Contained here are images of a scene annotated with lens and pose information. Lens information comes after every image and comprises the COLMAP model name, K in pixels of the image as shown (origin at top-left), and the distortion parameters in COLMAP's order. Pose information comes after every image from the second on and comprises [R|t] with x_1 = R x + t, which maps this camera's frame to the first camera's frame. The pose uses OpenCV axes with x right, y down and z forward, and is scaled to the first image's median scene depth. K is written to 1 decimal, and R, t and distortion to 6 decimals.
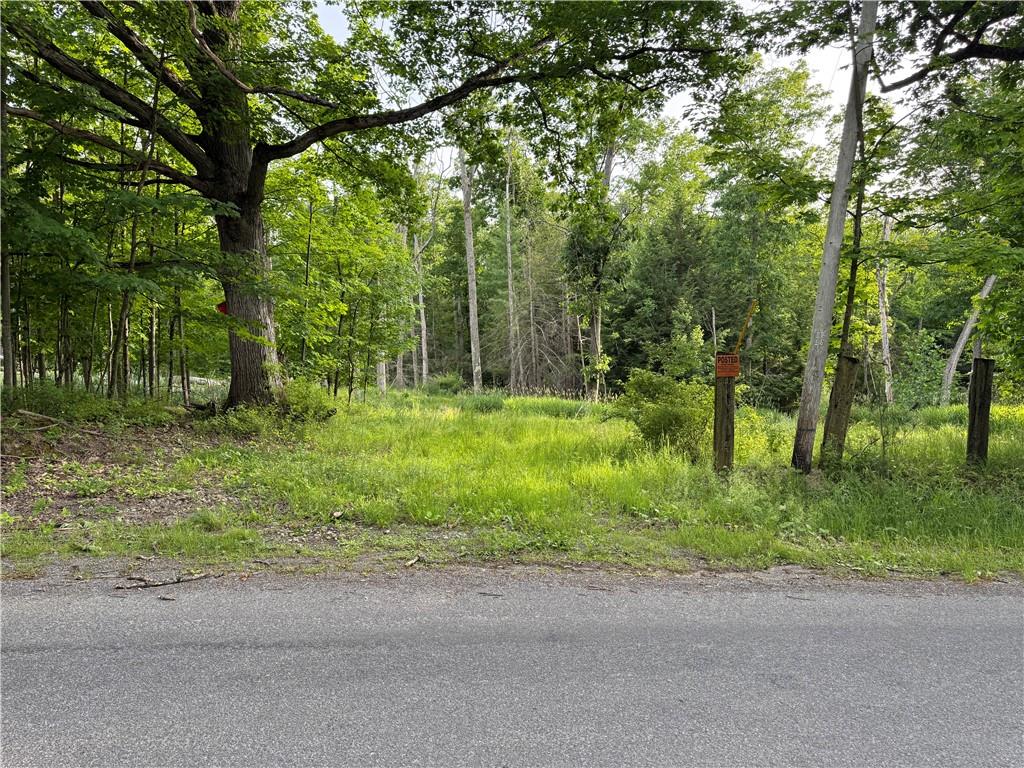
lens RADIAL K [[725.5, 0, 510.5], [0, 725.5, 383.6], [0, 0, 1]] dist [0.034904, -0.033195]
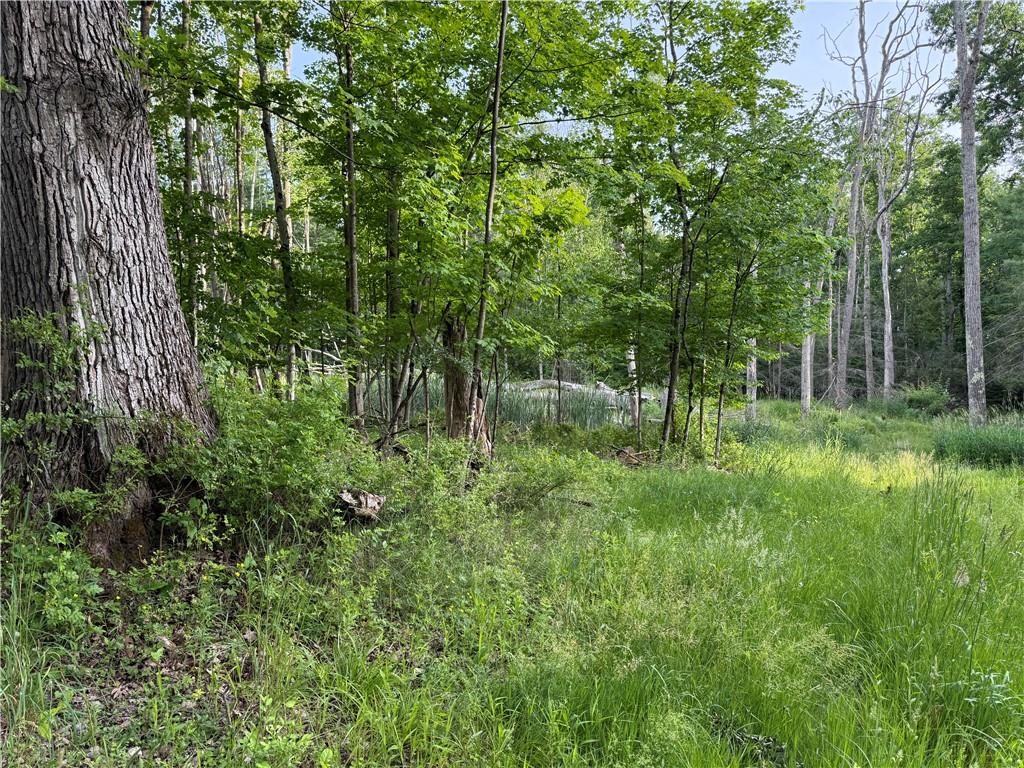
lens RADIAL K [[725.5, 0, 515.2], [0, 725.5, 388.5], [0, 0, 1]] dist [0.034904, -0.033195]
pose [[0.820680, 0.028529, -0.570675, -0.013138], [-0.030938, 0.999506, 0.005475, -0.003169], [0.570549, 0.013163, 0.821158, 0.281356]]
